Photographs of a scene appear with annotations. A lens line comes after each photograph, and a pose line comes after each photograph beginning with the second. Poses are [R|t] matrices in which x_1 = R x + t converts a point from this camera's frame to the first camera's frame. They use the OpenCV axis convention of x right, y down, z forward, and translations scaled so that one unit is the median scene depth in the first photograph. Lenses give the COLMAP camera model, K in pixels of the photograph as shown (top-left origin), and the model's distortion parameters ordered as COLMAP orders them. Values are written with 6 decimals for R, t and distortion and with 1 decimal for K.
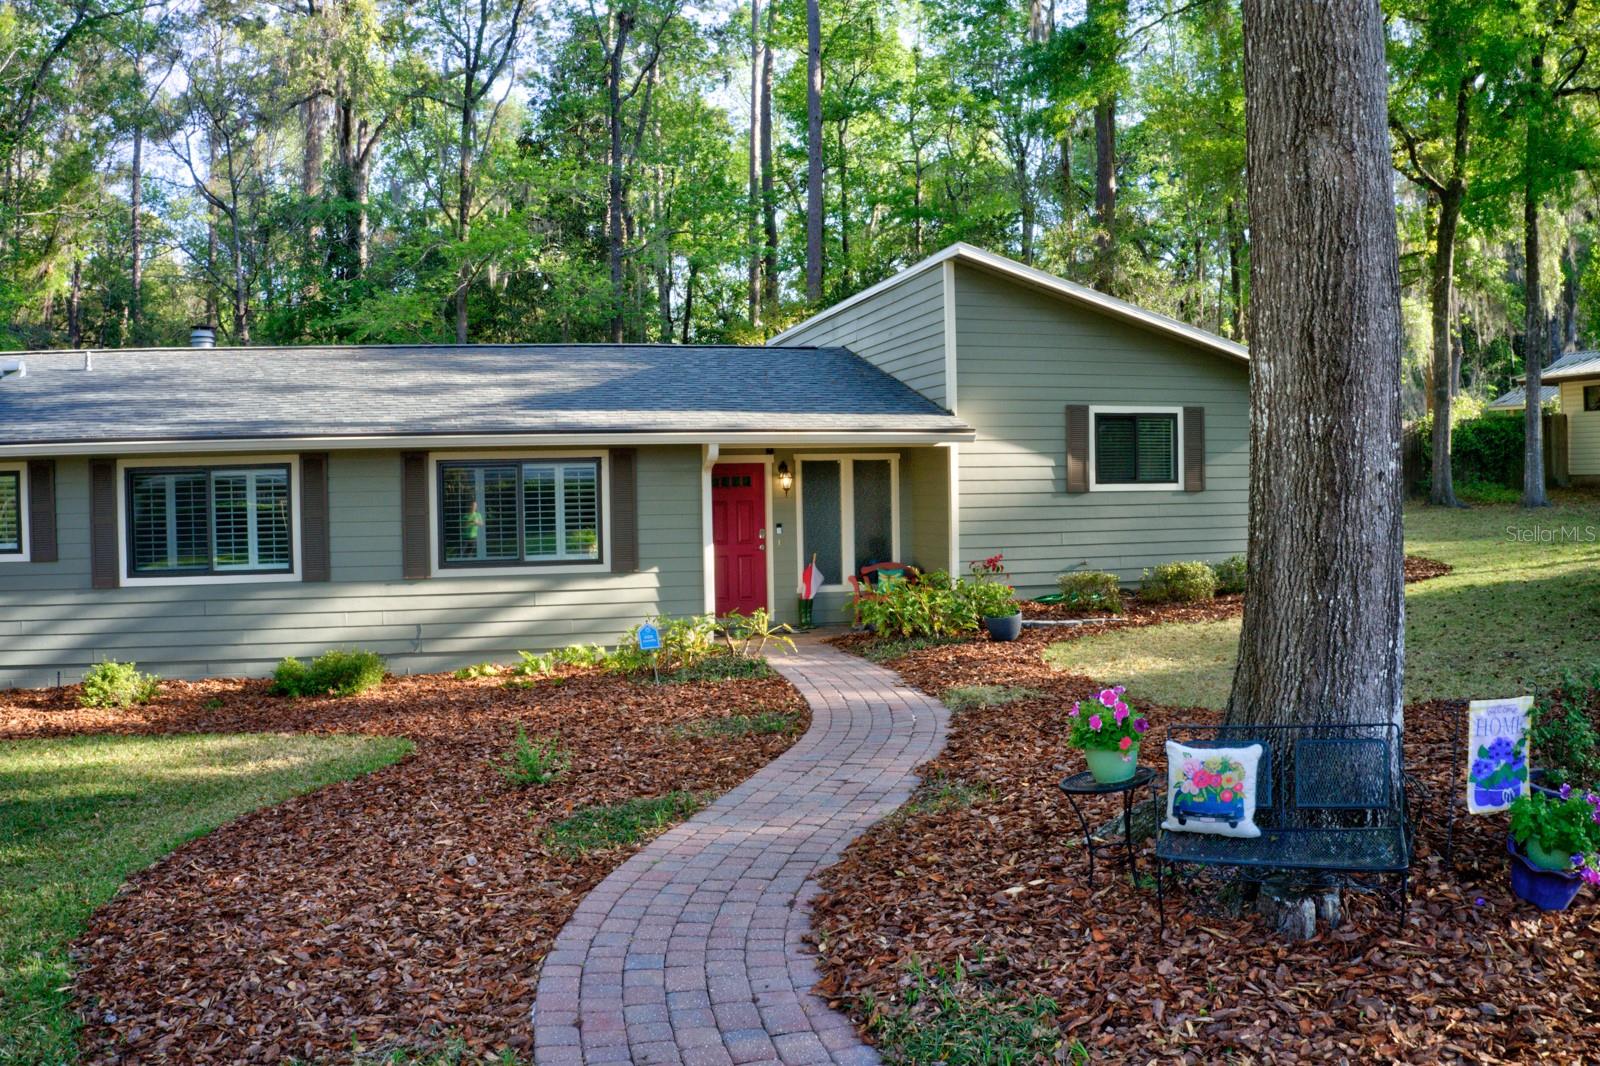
lens RADIAL K [[1257.0, 0, 800.0], [0, 1257.0, 533.0], [0, 0, 1]] dist [-0.192207, 0.023233]
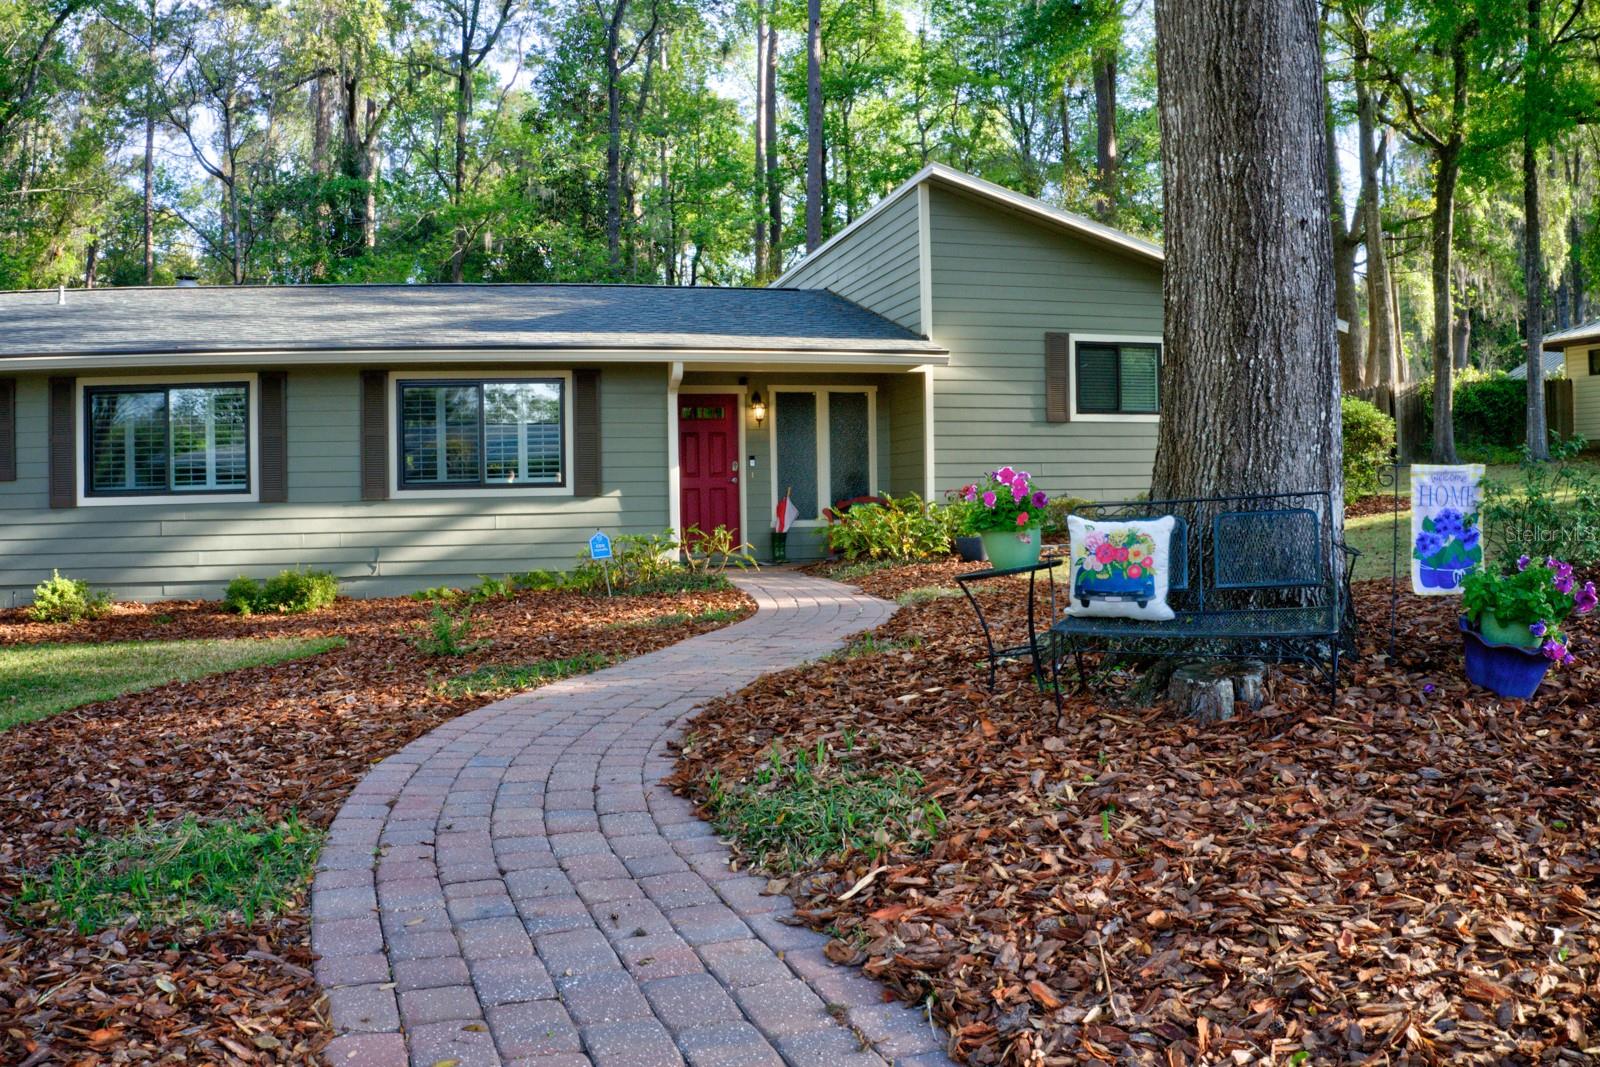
lens RADIAL K [[1251.6, 0, 800.0], [0, 1251.6, 533.5], [0, 0, 1]] dist [-0.198534, 0.028419]
pose [[0.999896, 0.002002, -0.014274, 0.036991], [-0.002029, 0.999996, -0.001905, 0.058638], [0.014271, 0.001934, 0.999896, 0.030709]]
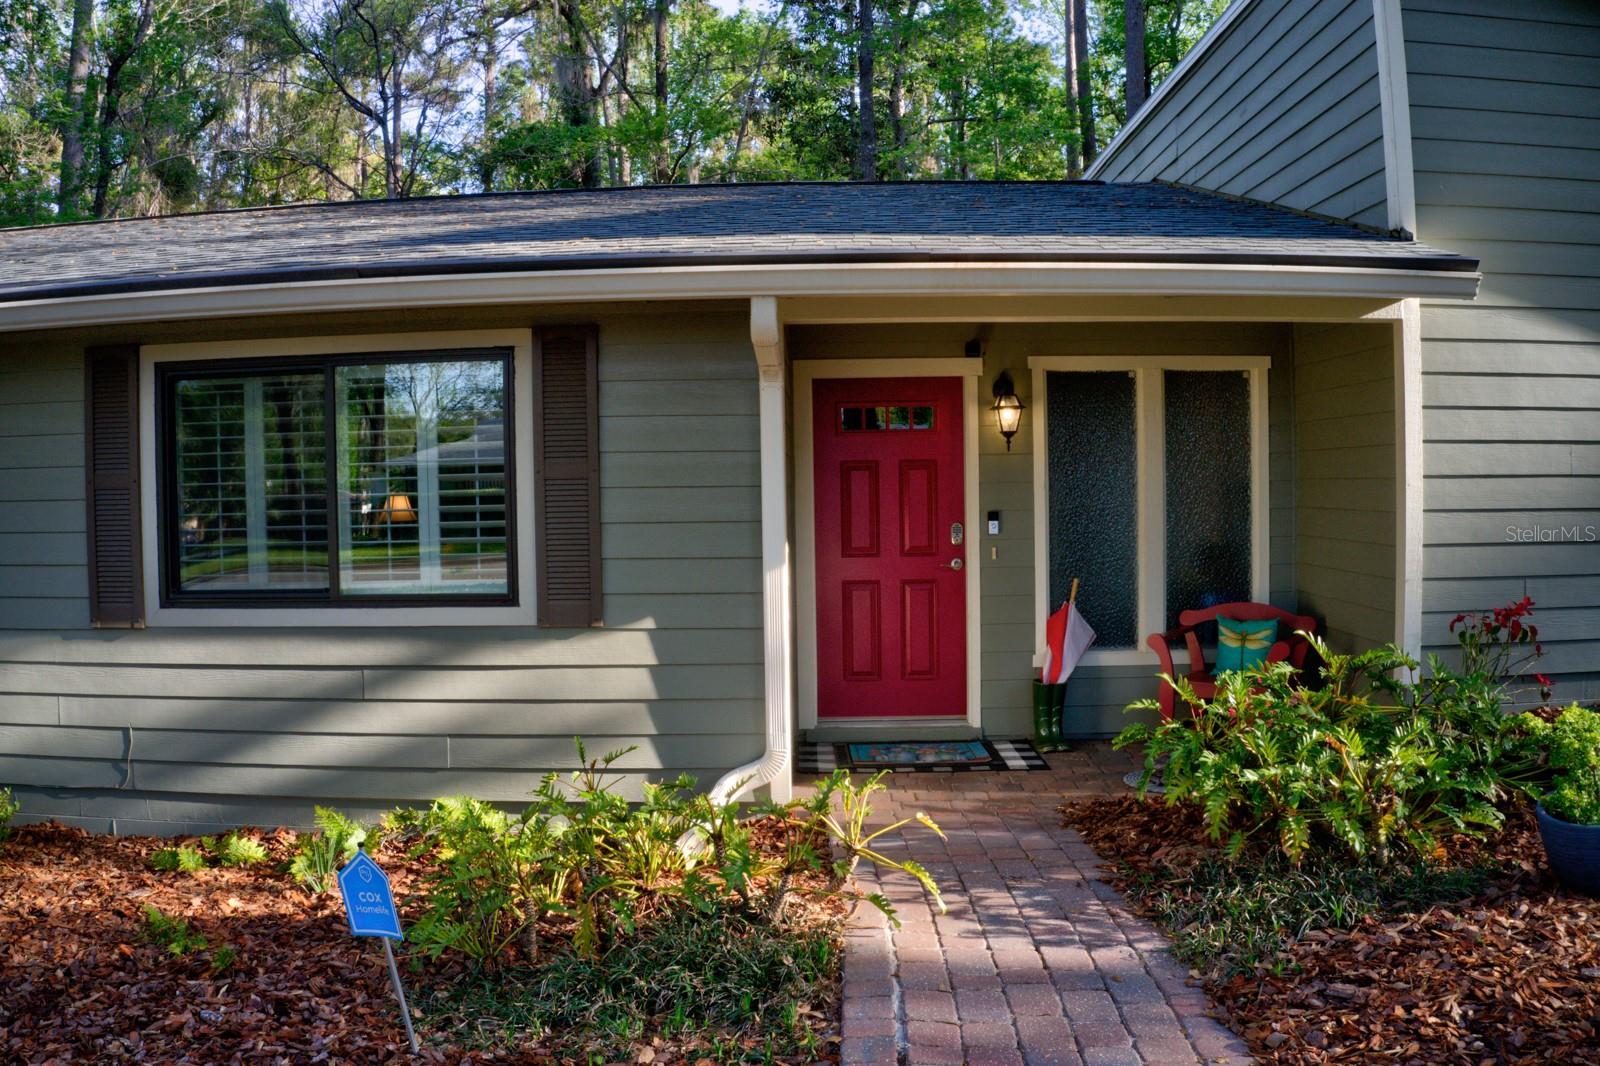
lens RADIAL K [[1257.0, 0, 800.0], [0, 1257.0, 533.0], [0, 0, 1]] dist [-0.192207, 0.023233]
pose [[0.963264, 0.013062, -0.268238, 0.039161], [-0.010206, 0.999875, 0.012039, -0.004777], [0.268362, -0.008859, 0.963277, 0.591925]]
